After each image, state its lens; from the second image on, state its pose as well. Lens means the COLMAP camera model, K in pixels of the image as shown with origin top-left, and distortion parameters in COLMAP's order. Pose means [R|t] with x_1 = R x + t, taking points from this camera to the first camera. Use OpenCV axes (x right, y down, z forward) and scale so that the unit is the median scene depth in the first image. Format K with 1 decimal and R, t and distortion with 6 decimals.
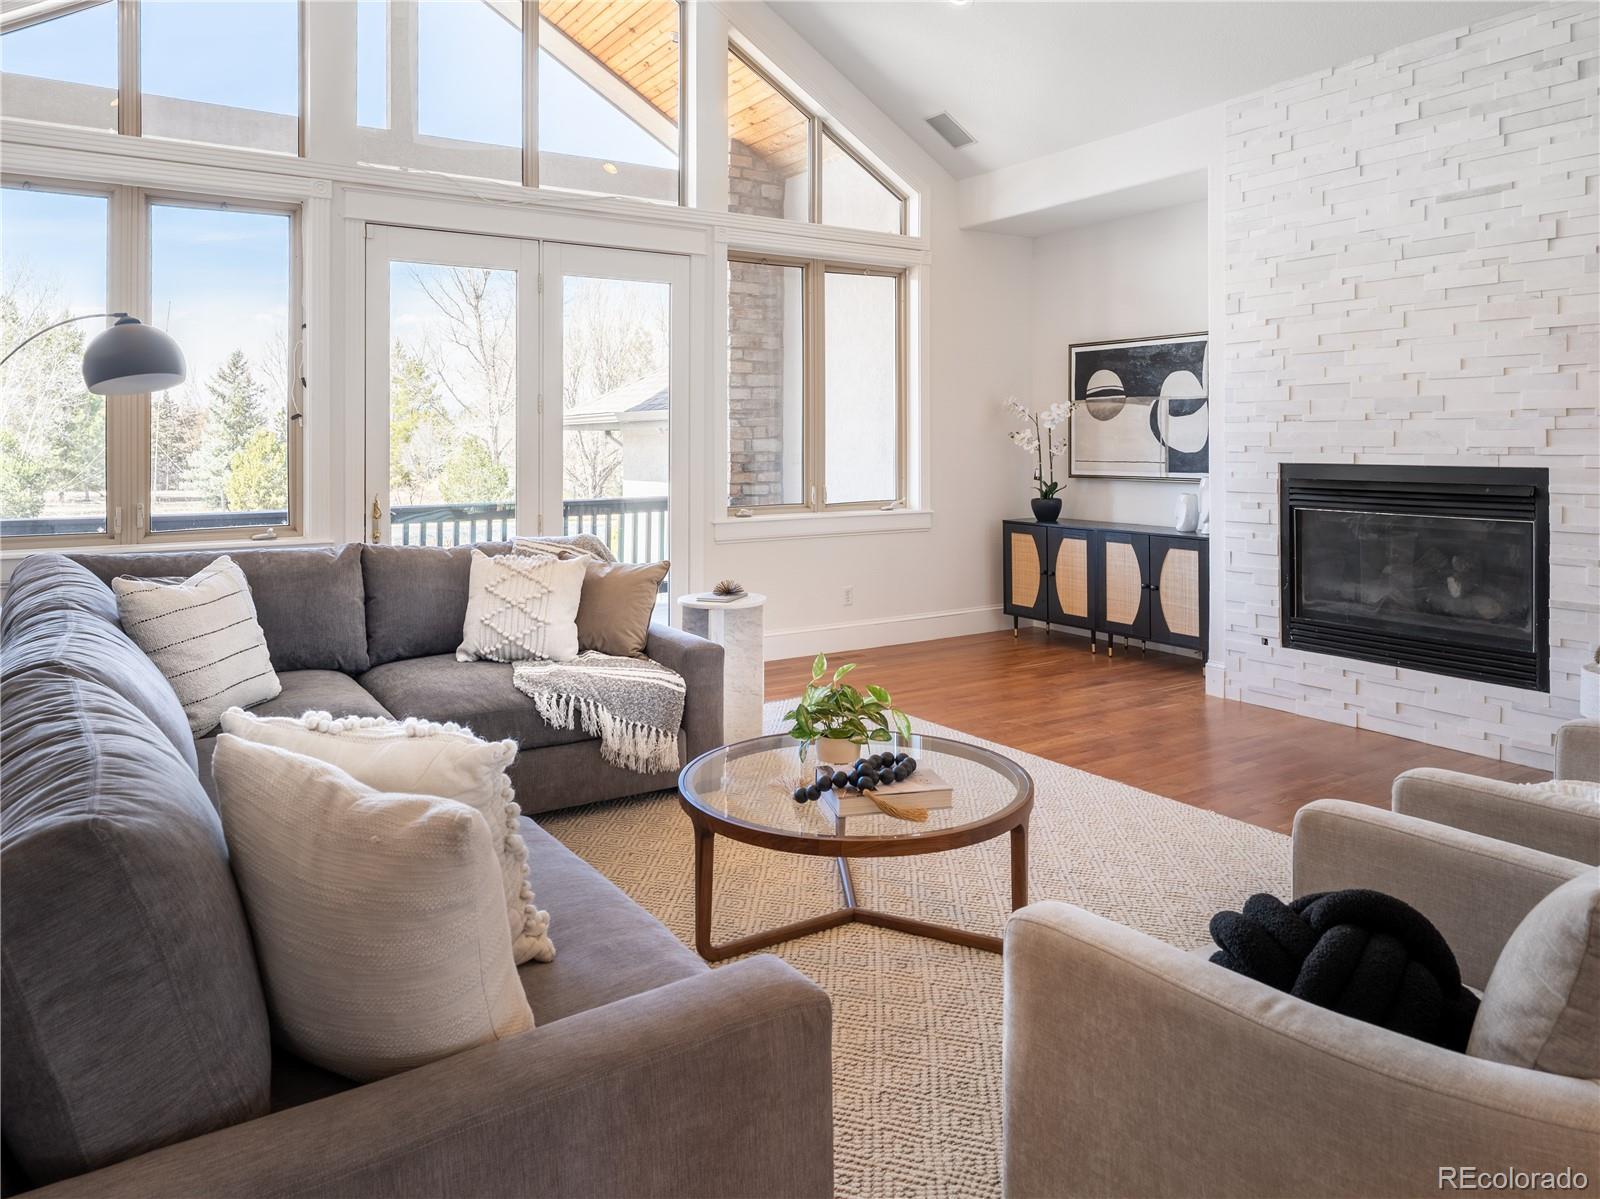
lens RADIAL K [[1087.5, 0, 800.0], [0, 1087.5, 599.5], [0, 0, 1]] dist [0.007832, 0.000918]
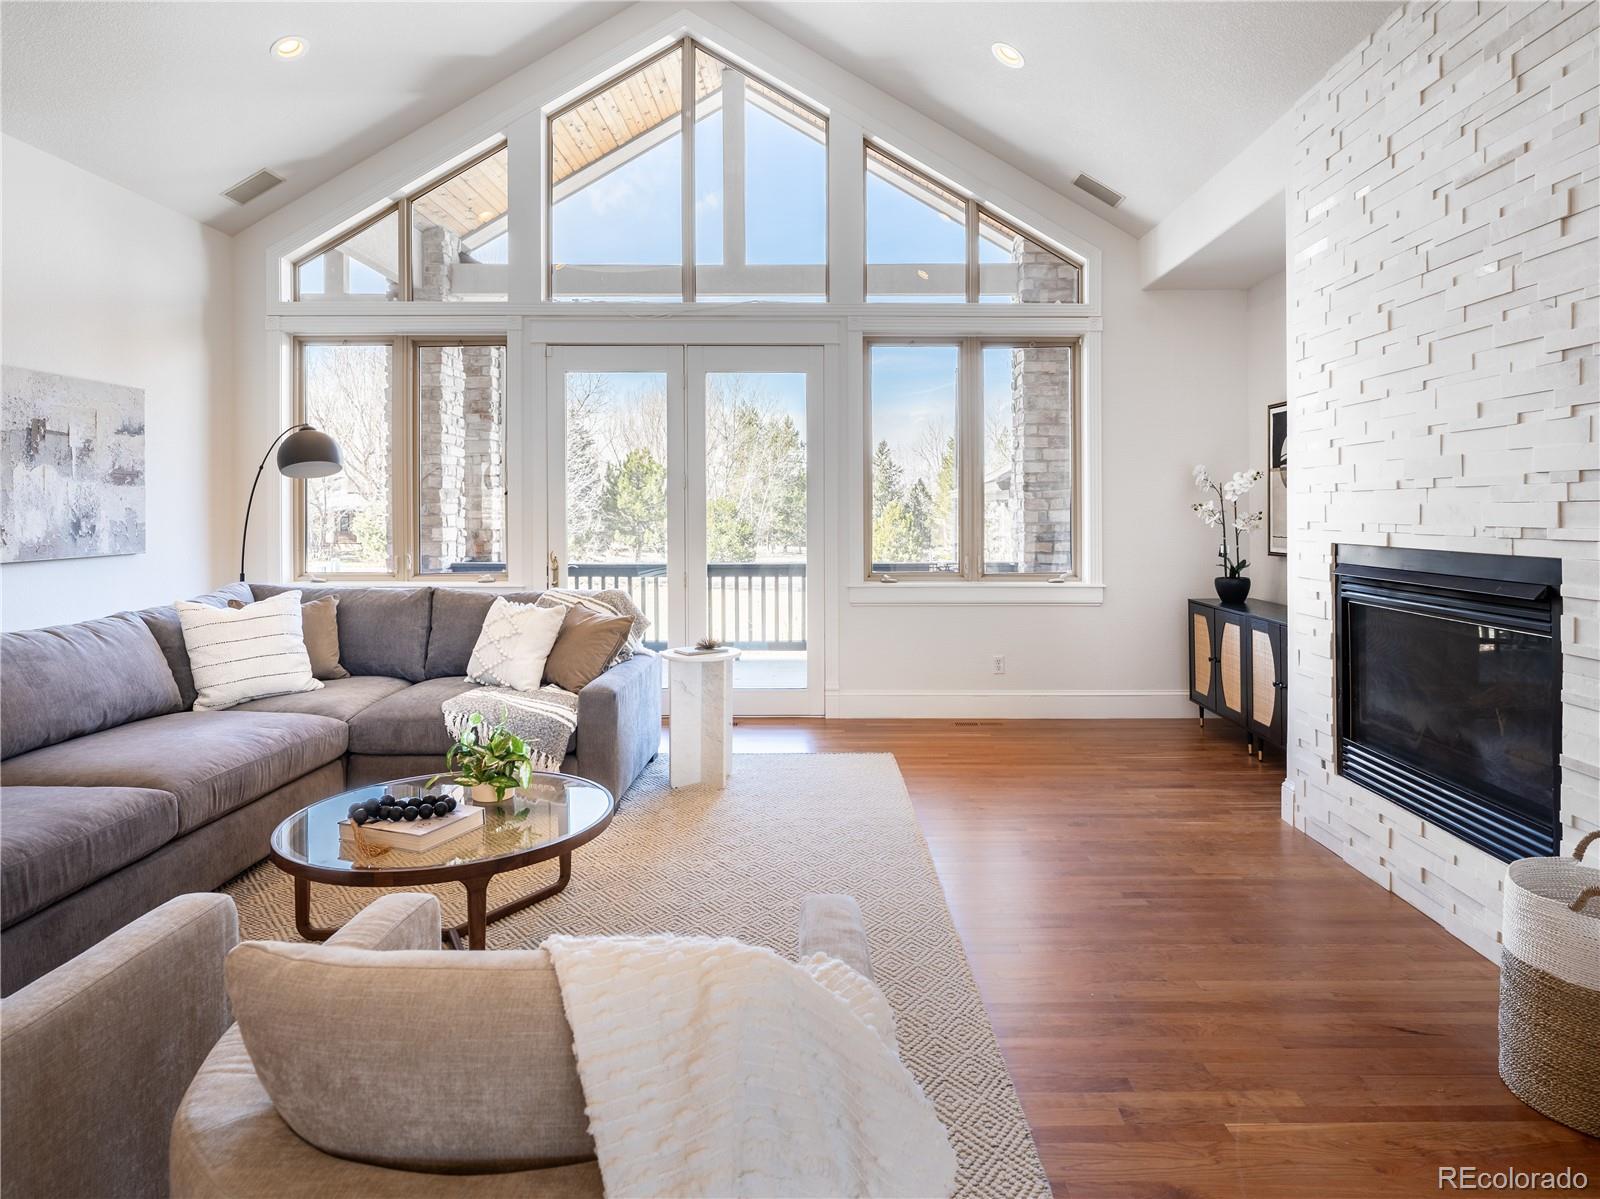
lens RADIAL K [[944.9, 0, 802.9], [0, 944.9, 644.6], [0, 0, 1]] dist [-0.000056, 0.000059]
pose [[0.841118, 0.079983, -0.534904, 0.451477], [-0.082299, 0.996415, 0.019579, -0.030470], [0.534553, 0.027553, 0.844686, 0.193098]]
